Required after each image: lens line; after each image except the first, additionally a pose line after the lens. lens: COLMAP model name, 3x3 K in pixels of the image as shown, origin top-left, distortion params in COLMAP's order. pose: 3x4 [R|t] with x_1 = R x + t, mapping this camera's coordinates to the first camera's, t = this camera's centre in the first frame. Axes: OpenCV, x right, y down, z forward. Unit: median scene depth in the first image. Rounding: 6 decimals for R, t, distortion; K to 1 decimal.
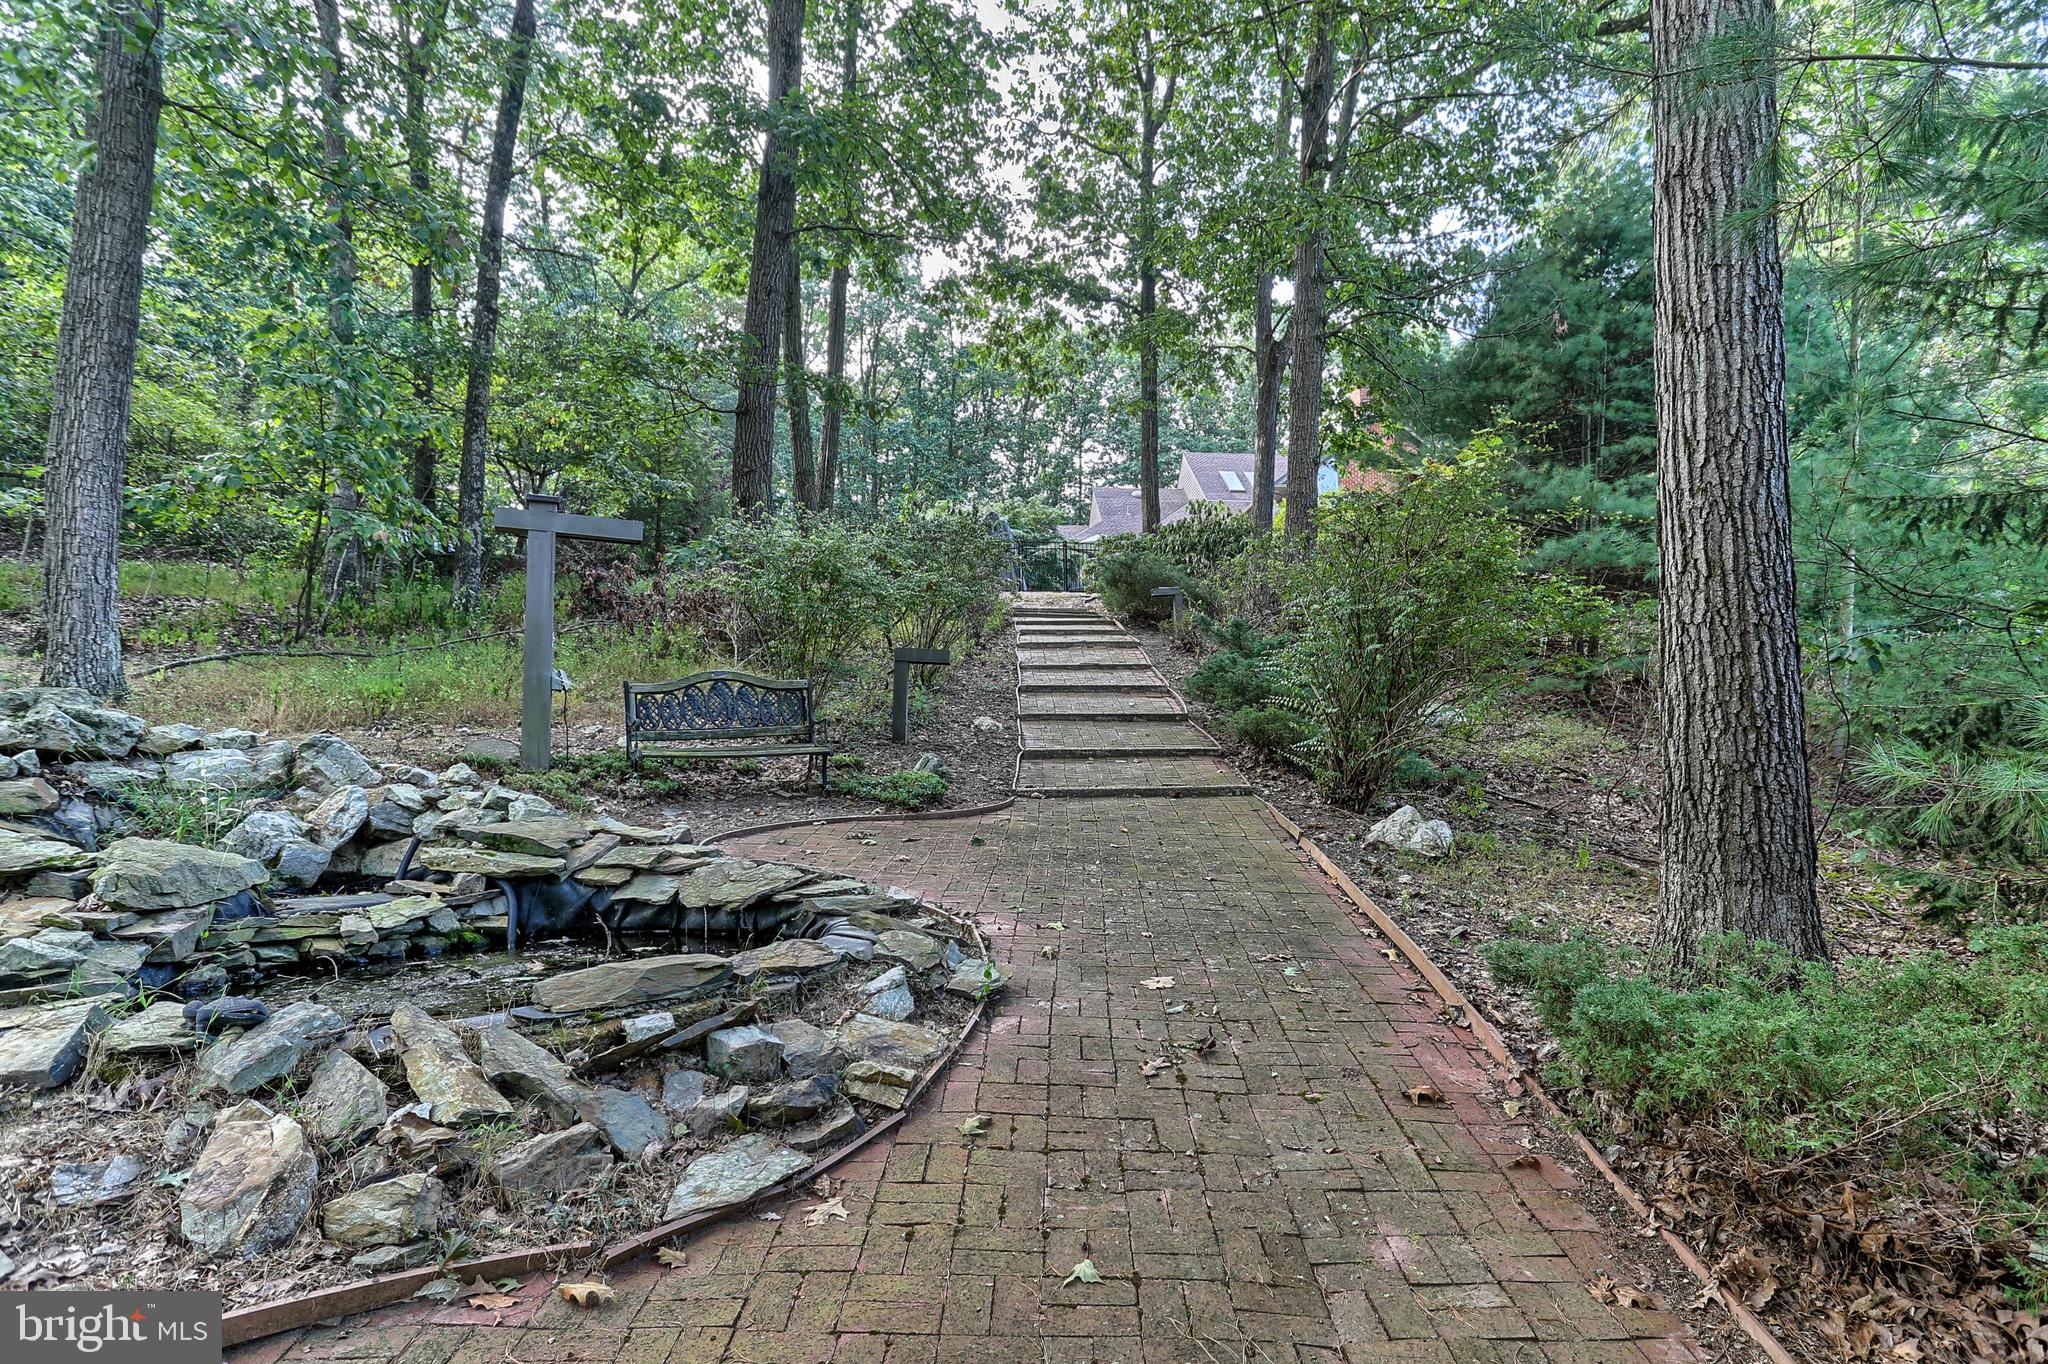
lens RADIAL K [[1048.8, 0, 1017.8], [0, 1048.8, 693.6], [0, 0, 1]] dist [-0.052434, 0.035515]
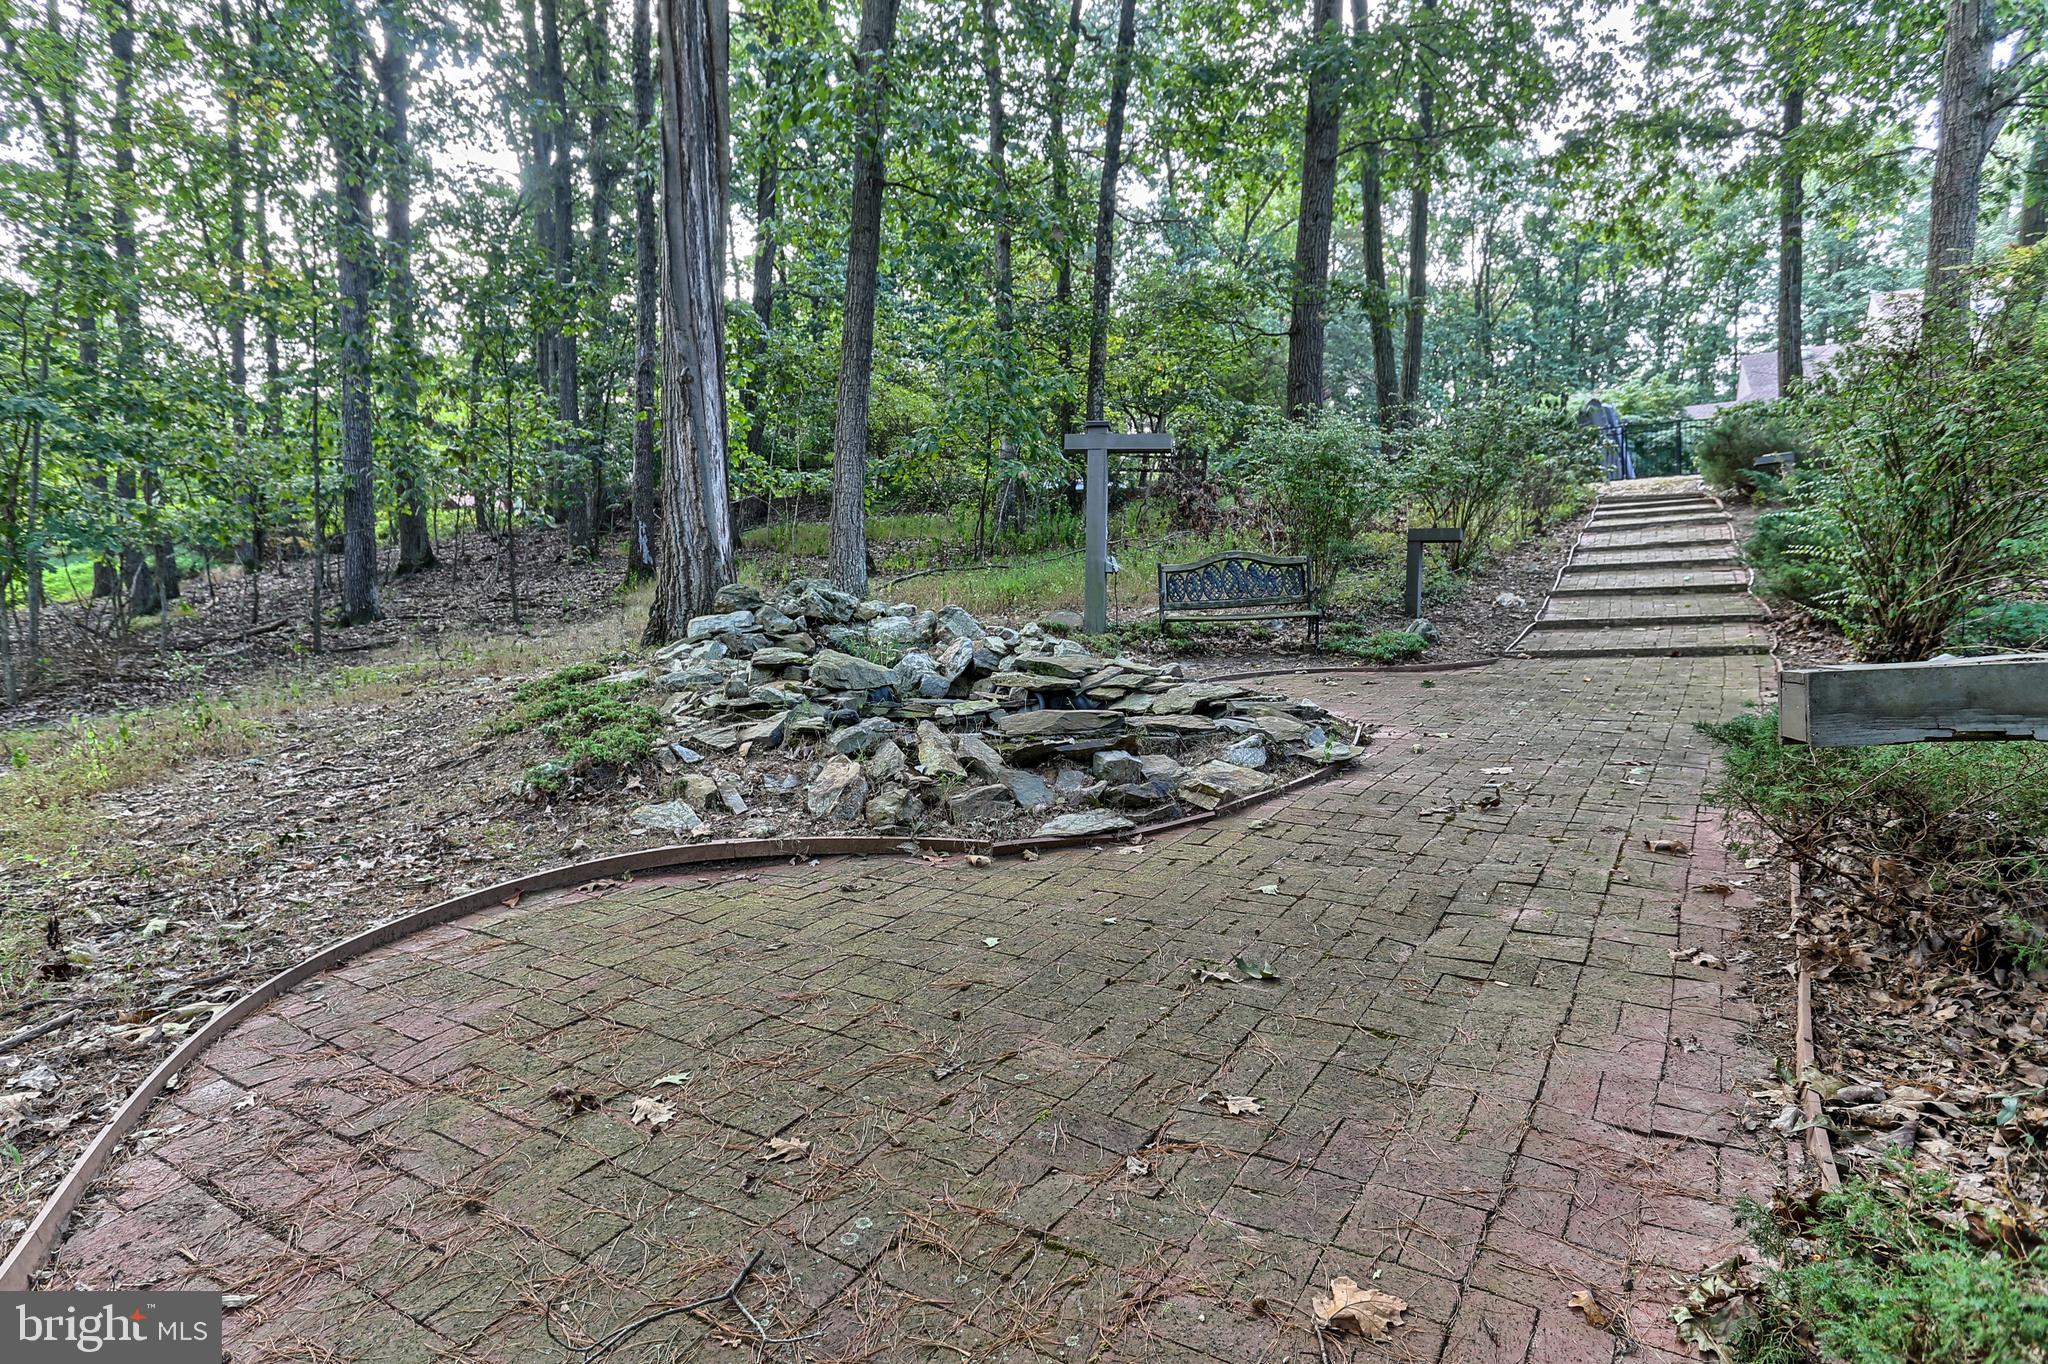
lens RADIAL K [[1034.0, 0, 1052.3], [0, 1034.0, 671.8], [0, 0, 1]] dist [-0.056768, 0.035177]
pose [[0.836709, 0.002983, -0.547639, 0.206850], [0.023041, 0.998908, 0.040644, 0.069277], [0.547162, -0.046625, 0.835727, -0.114386]]
